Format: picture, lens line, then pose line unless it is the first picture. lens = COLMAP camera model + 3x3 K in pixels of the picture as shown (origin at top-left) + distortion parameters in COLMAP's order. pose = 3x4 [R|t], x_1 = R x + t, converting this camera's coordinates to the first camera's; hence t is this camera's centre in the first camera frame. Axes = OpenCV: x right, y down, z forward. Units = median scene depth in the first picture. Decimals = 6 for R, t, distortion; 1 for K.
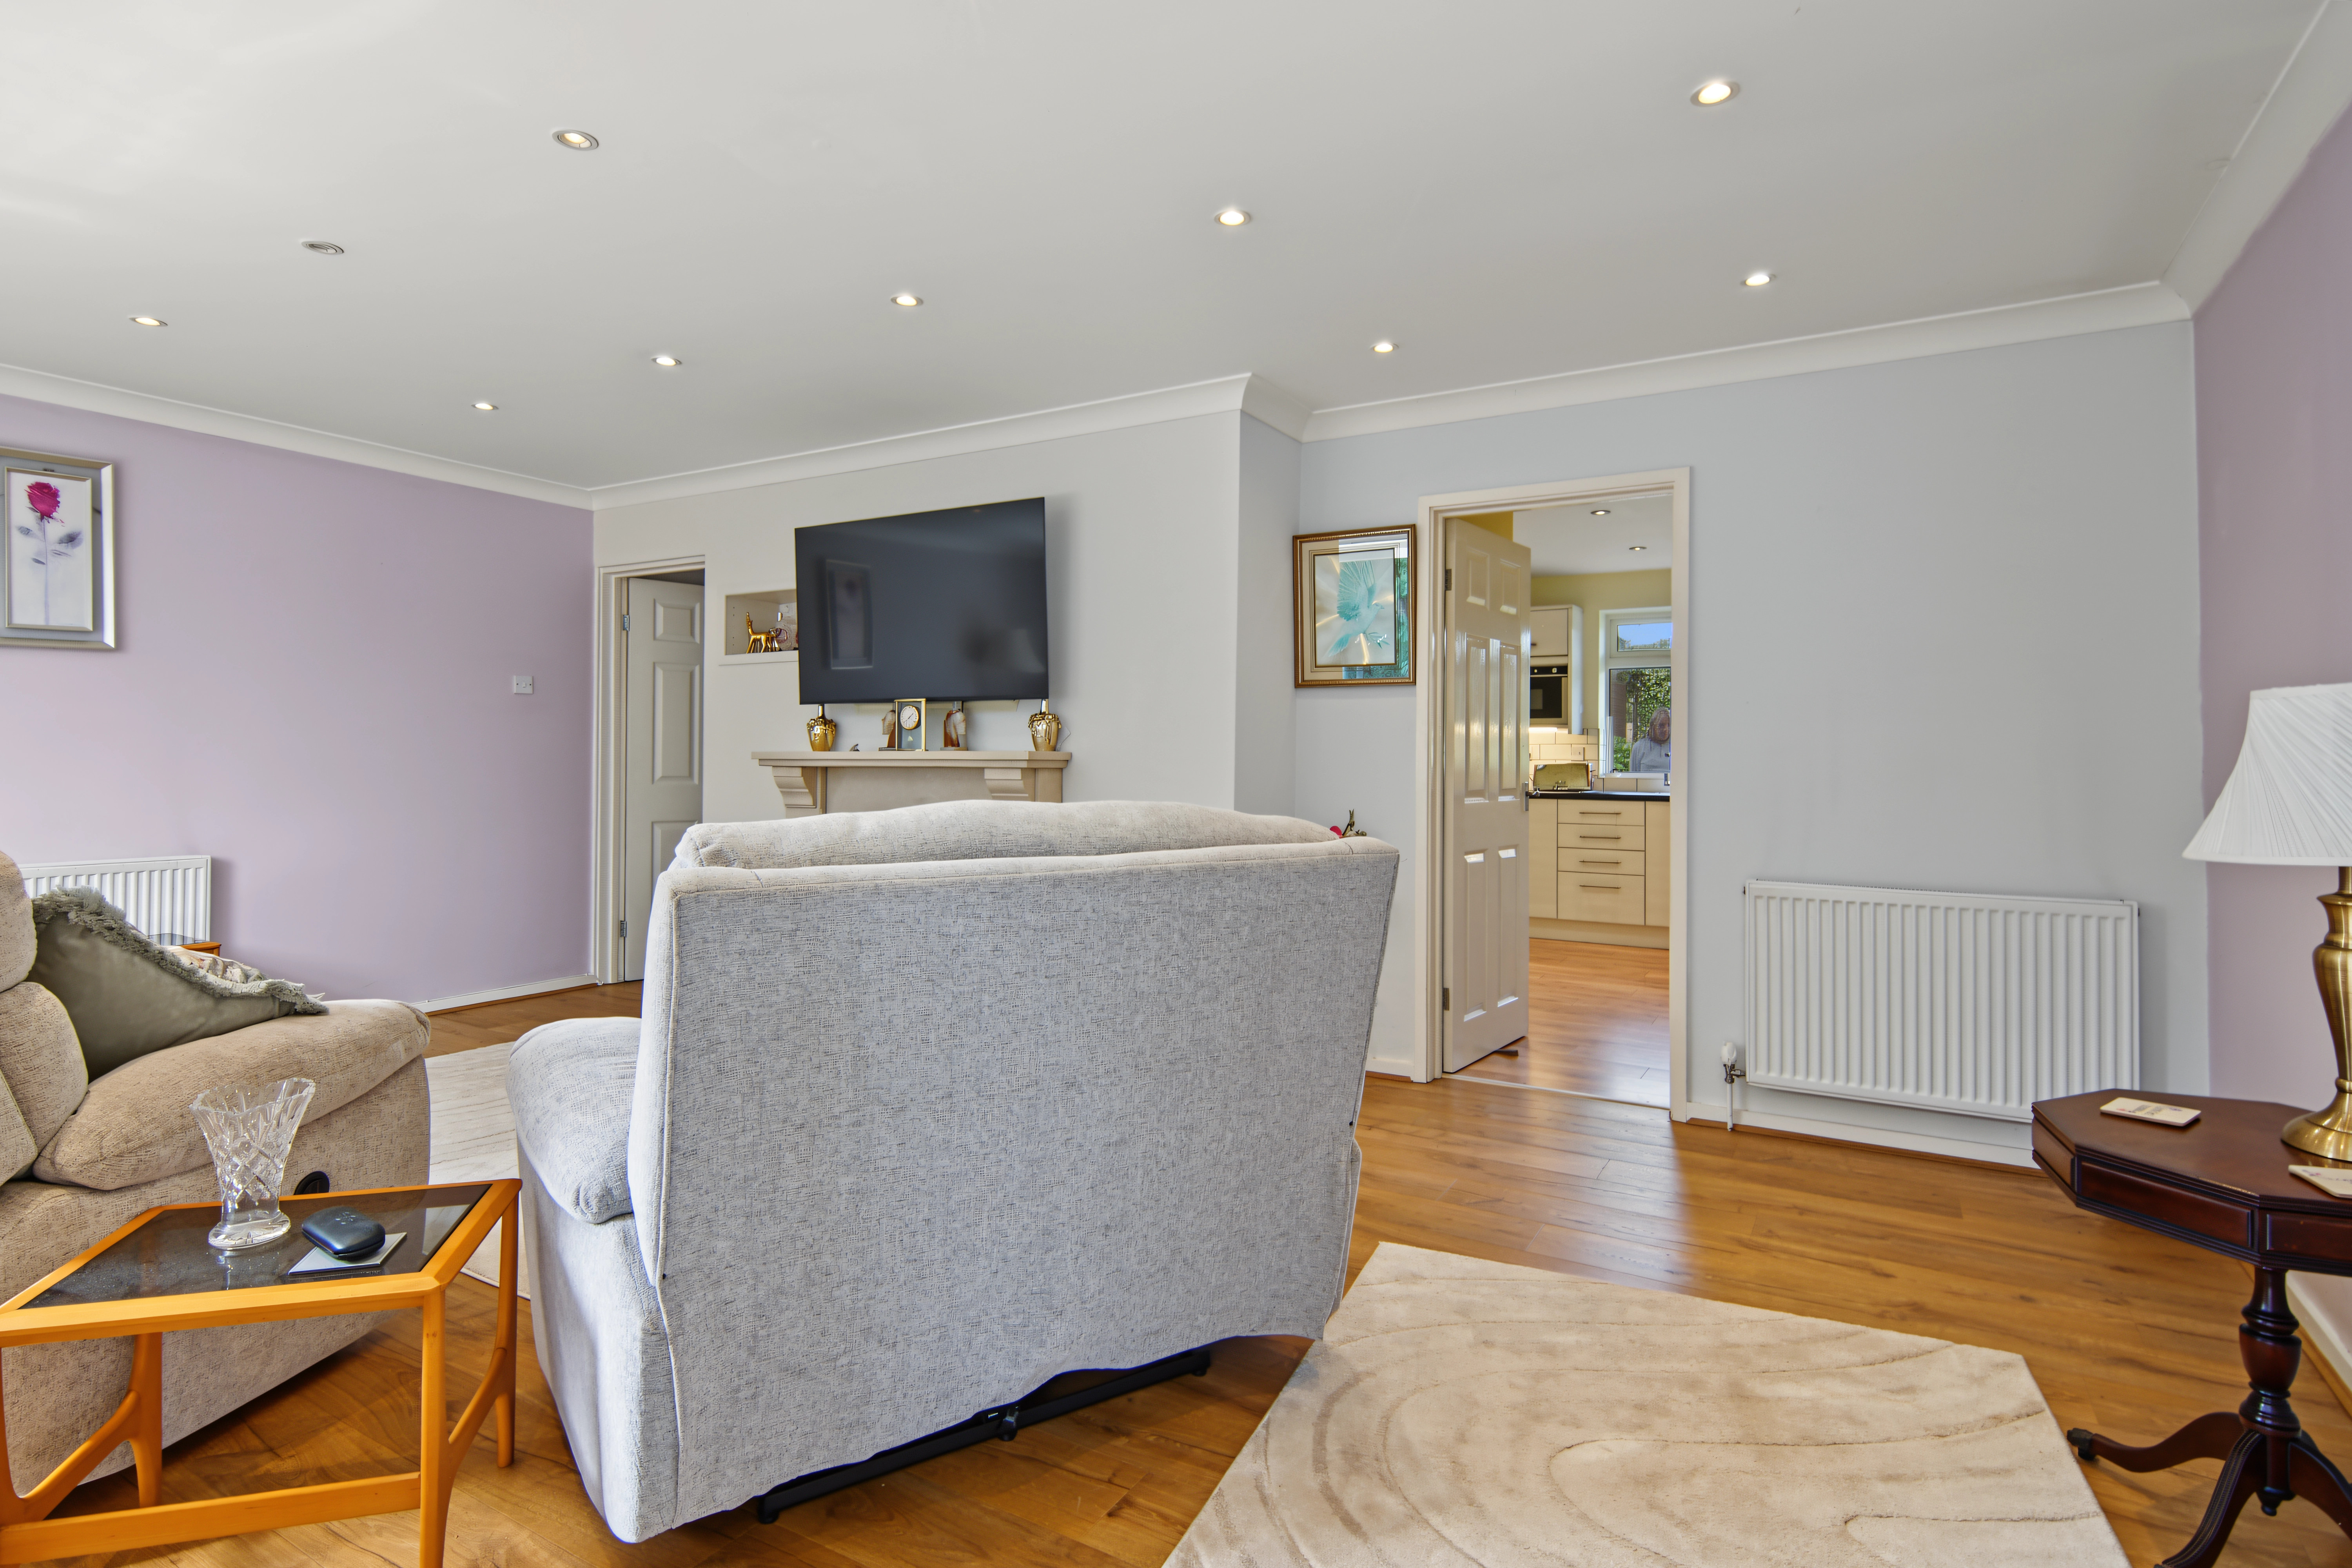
lens RADIAL K [[1138.0, 0, 1182.9], [0, 1138.0, 743.4], [0, 0, 1]] dist [0.019990, -0.015002]
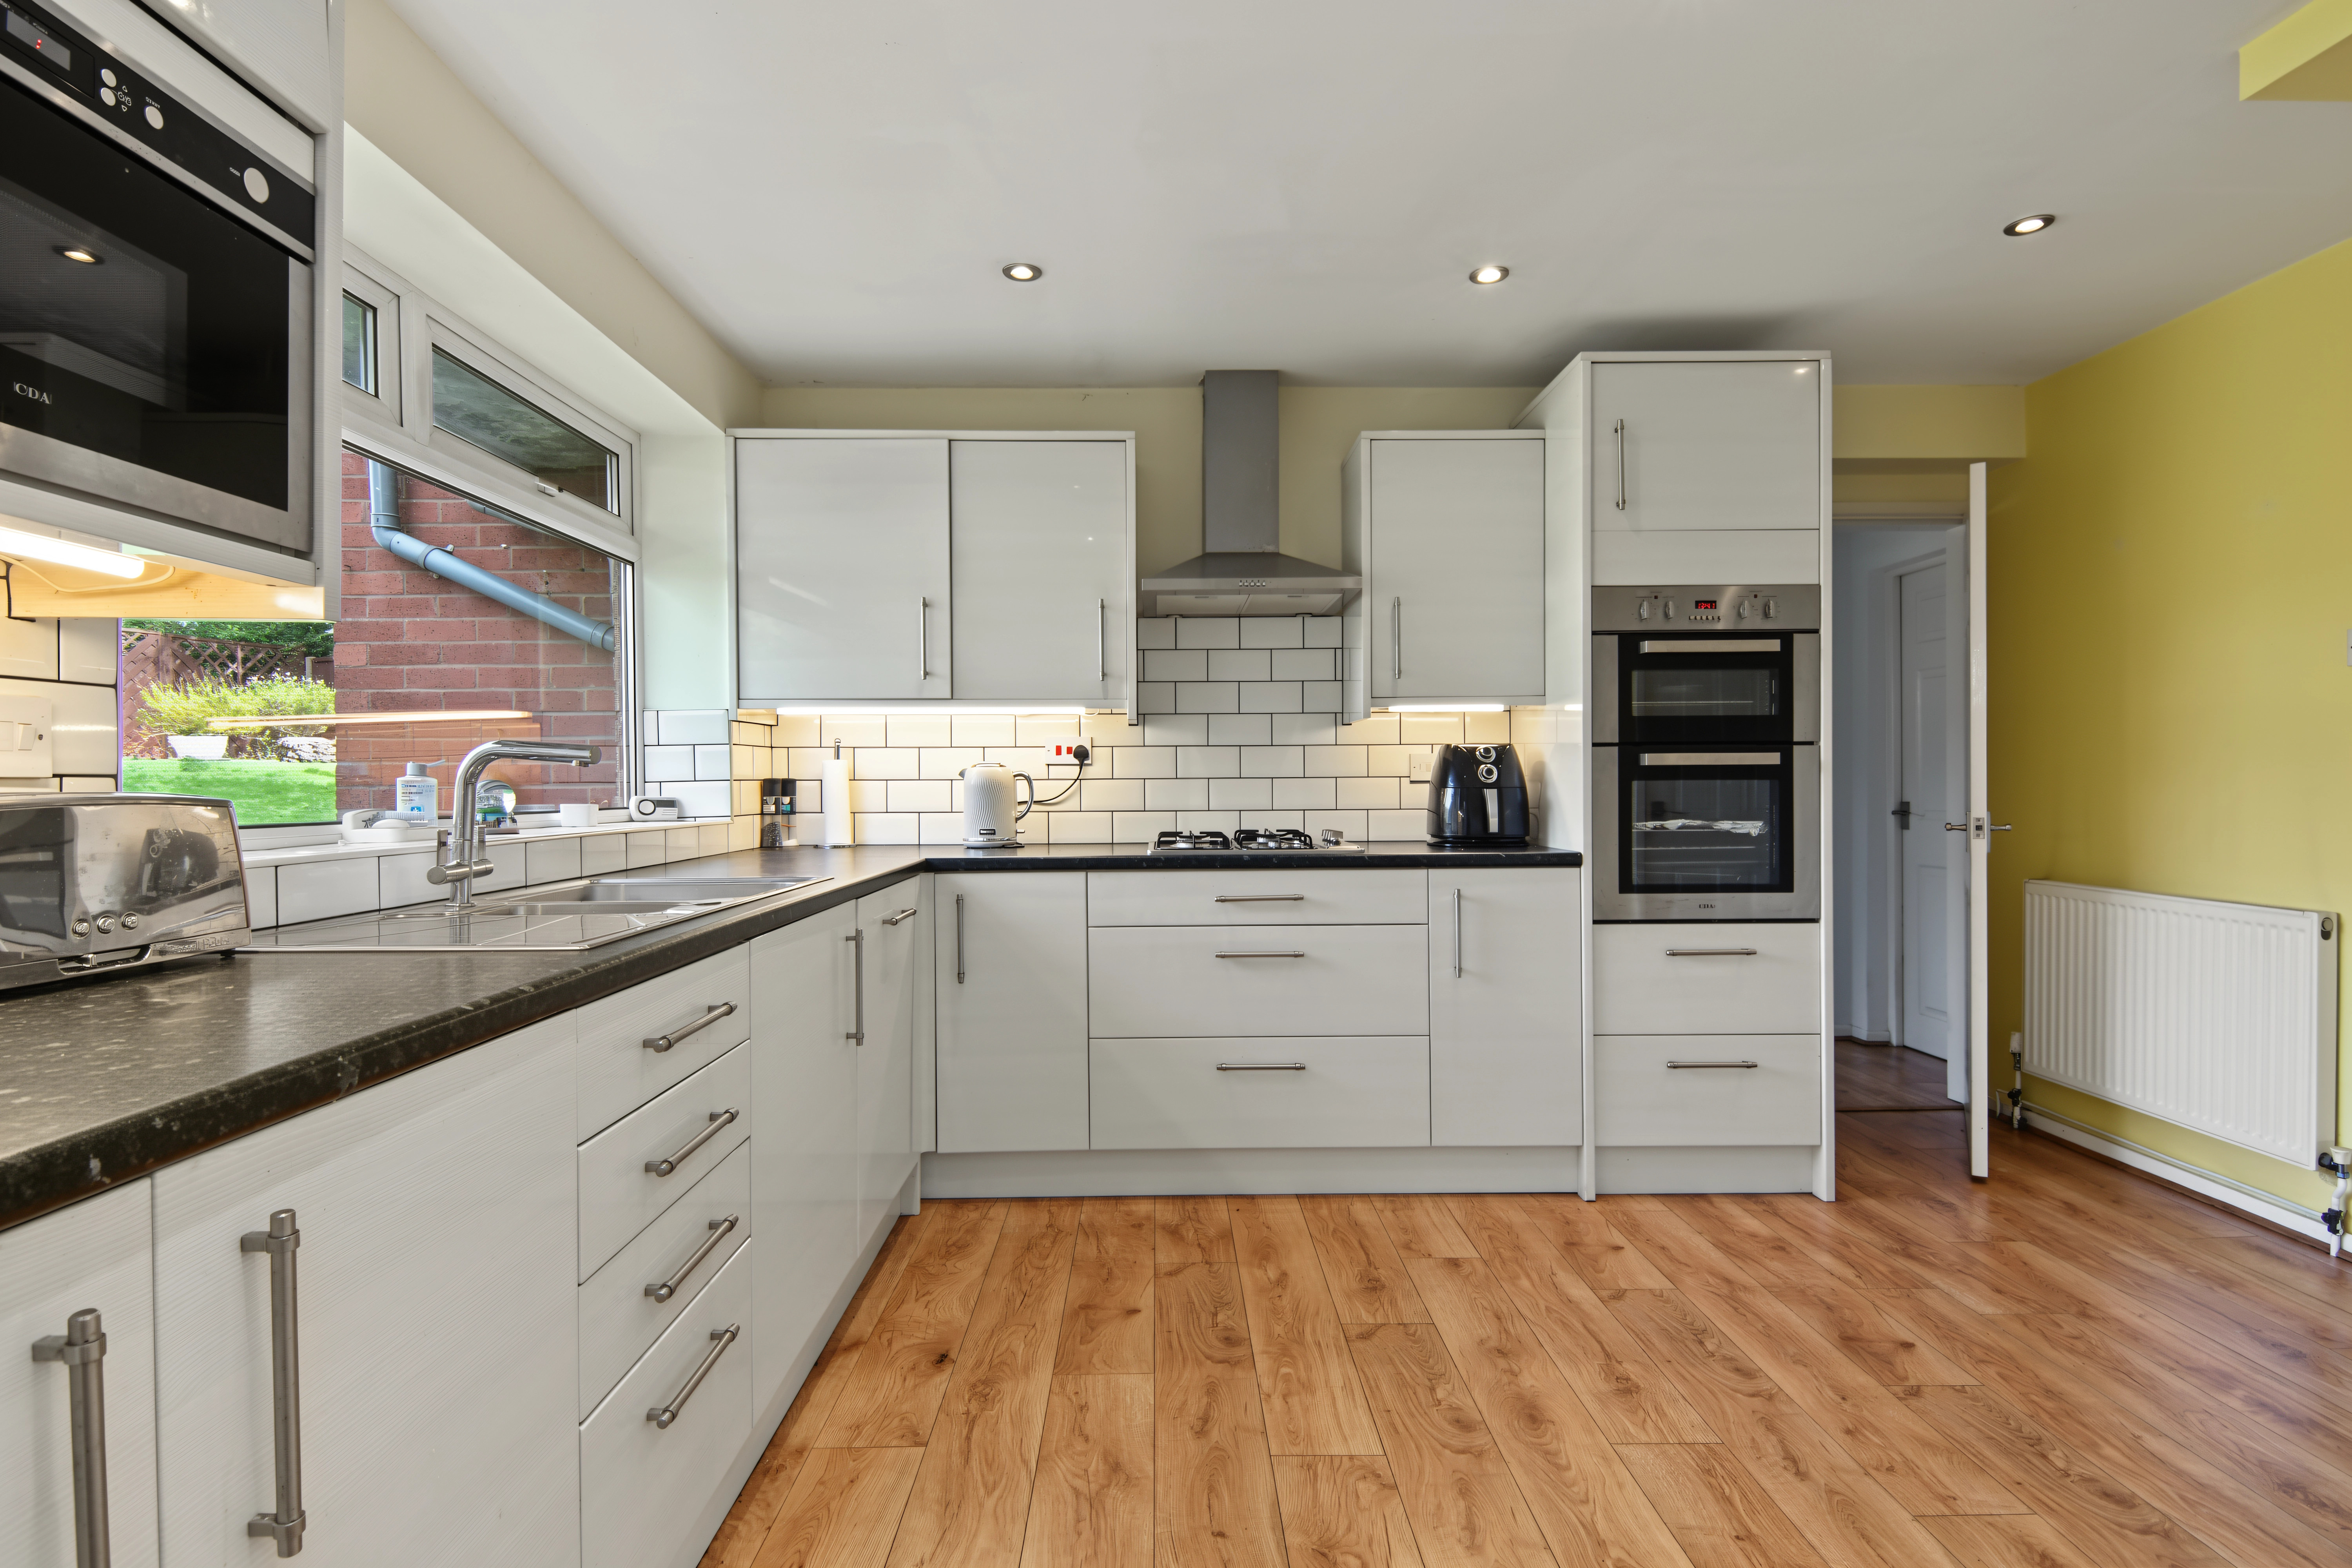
lens RADIAL K [[1138.0, 0, 1168.0], [0, 1138.0, 796.0], [0, 0, 1]] dist [0.019990, -0.015002]
pose [[-0.540536, -0.019485, 0.841095, 0.225656], [-0.014581, 0.999799, 0.013791, 0.023270], [-0.841195, -0.004809, -0.540711, 1.714208]]
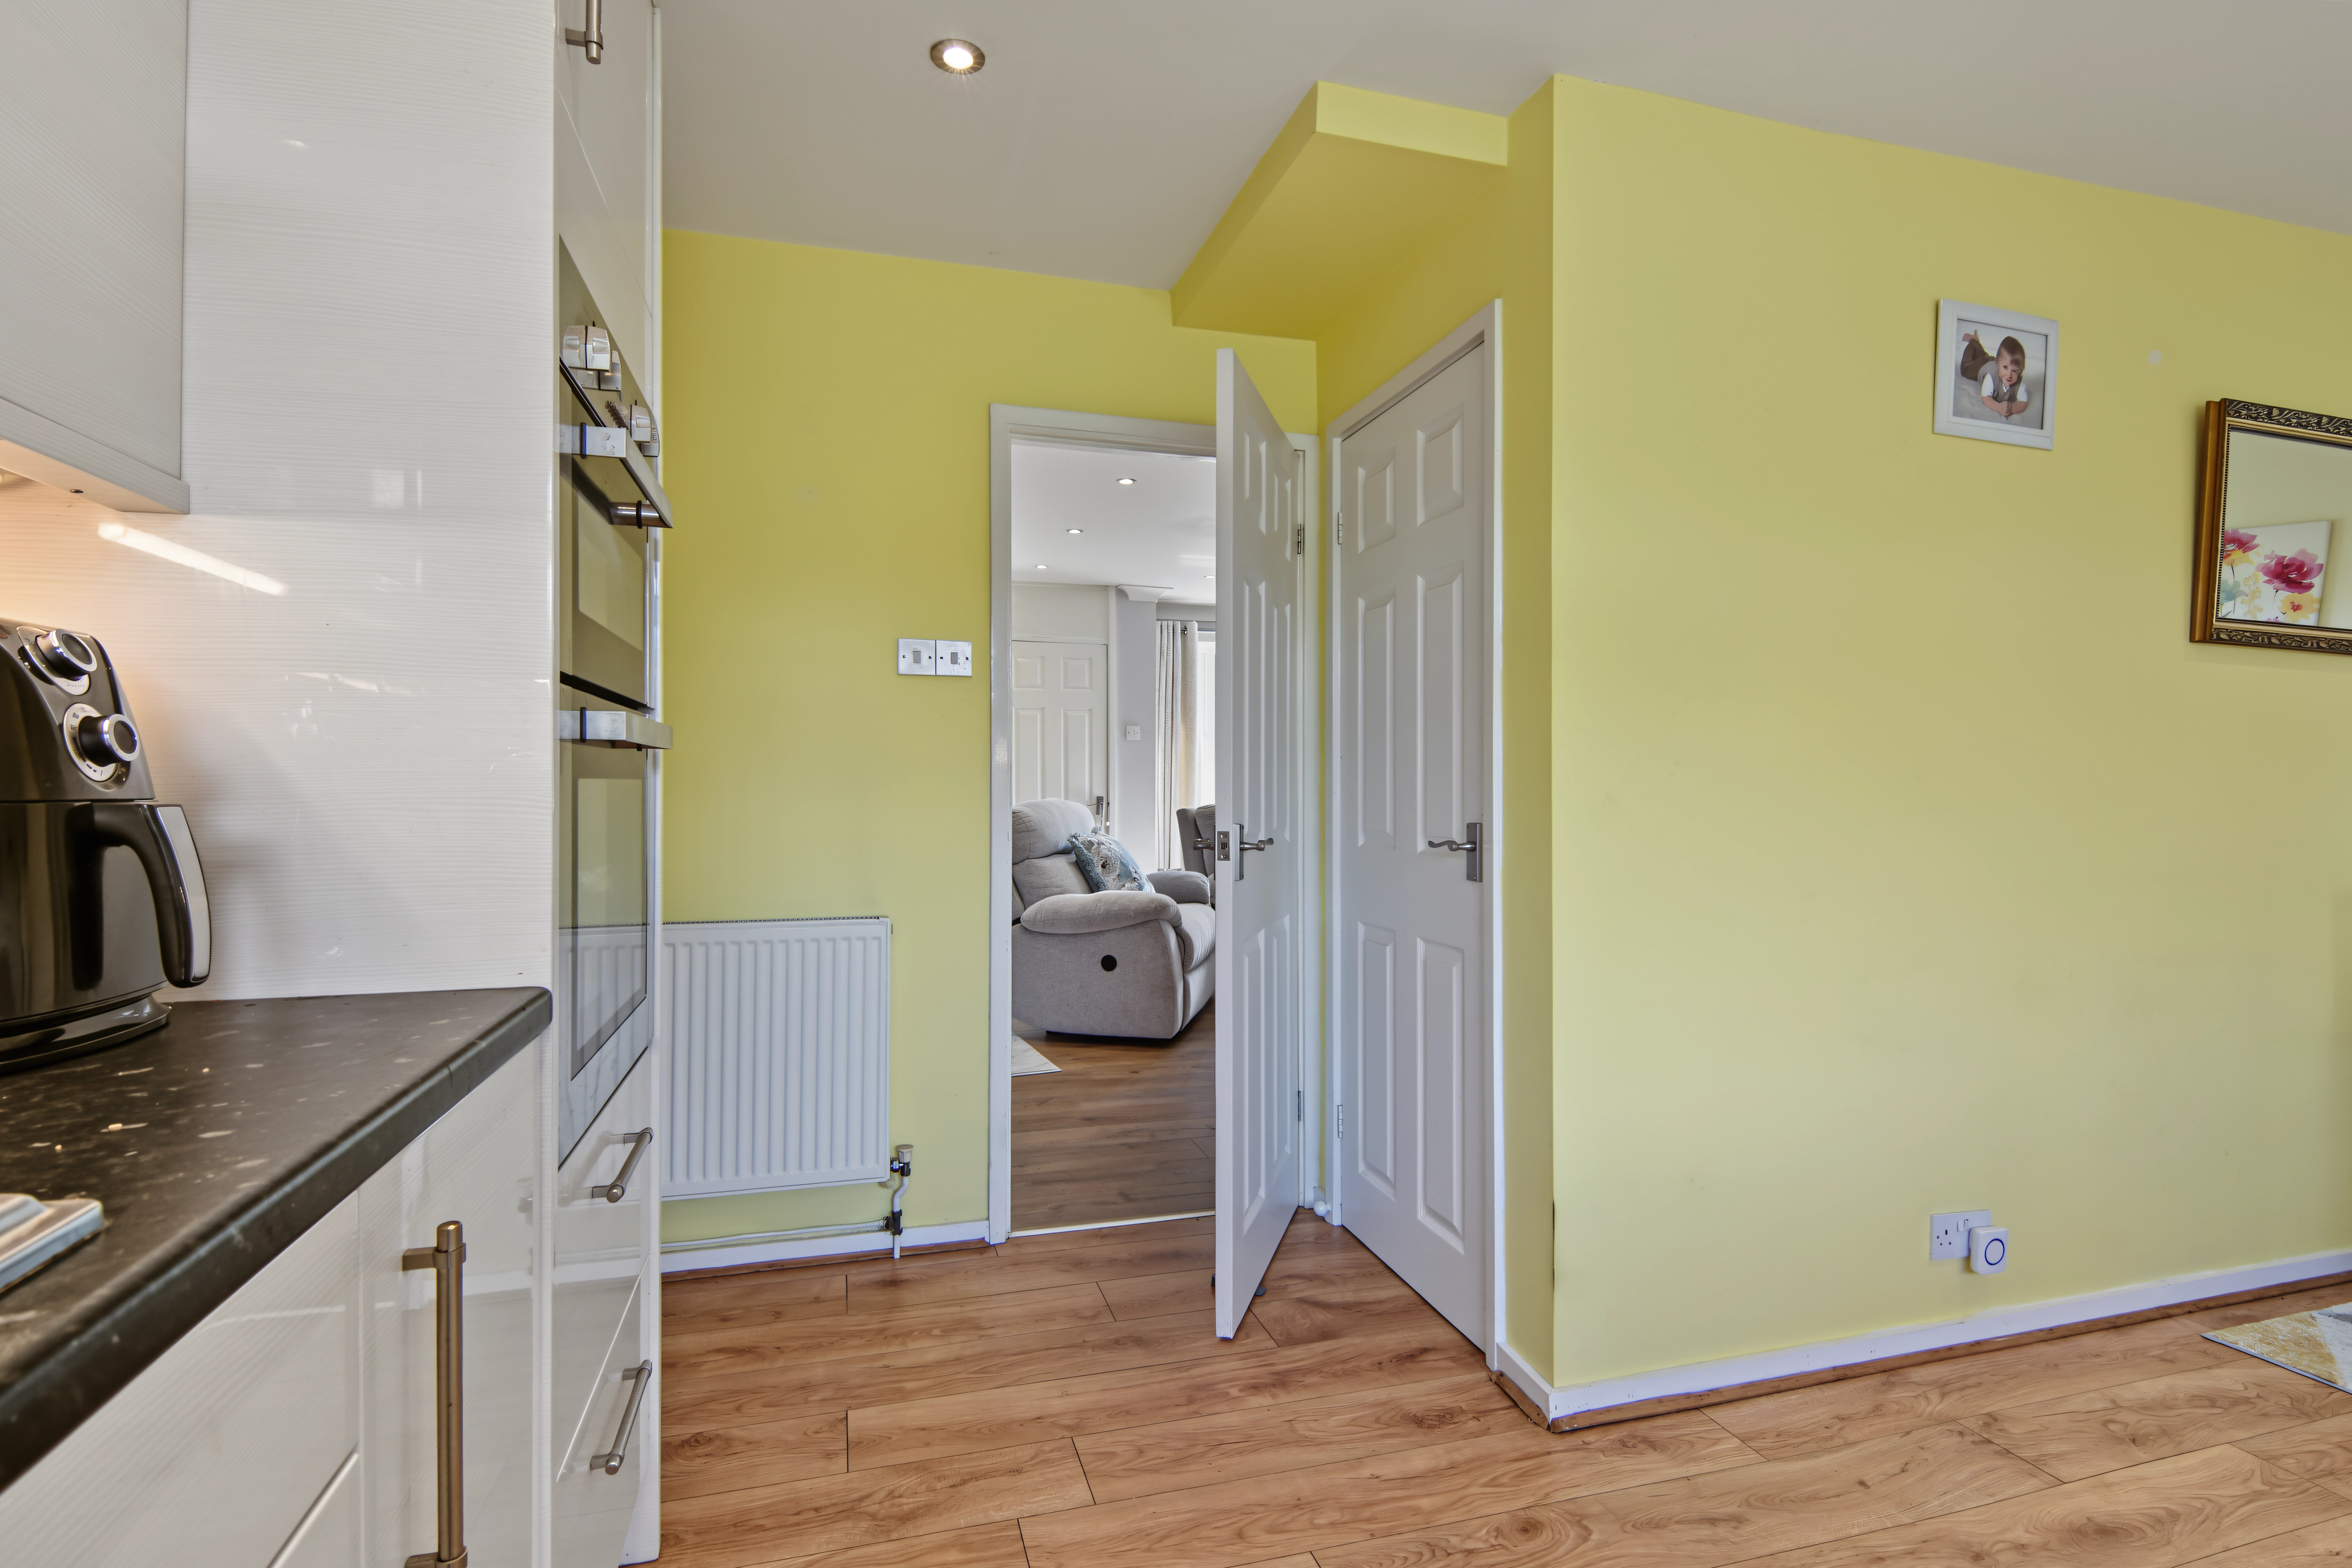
lens RADIAL K [[1138.0, 0, 1188.0], [0, 1138.0, 782.2], [0, 0, 1]] dist [0.019990, -0.015002]
pose [[-0.676078, -0.009881, -0.736764, 0.780311], [0.004501, 0.999836, -0.017540, 0.023897], [0.736817, -0.015175, -0.675922, 1.375203]]
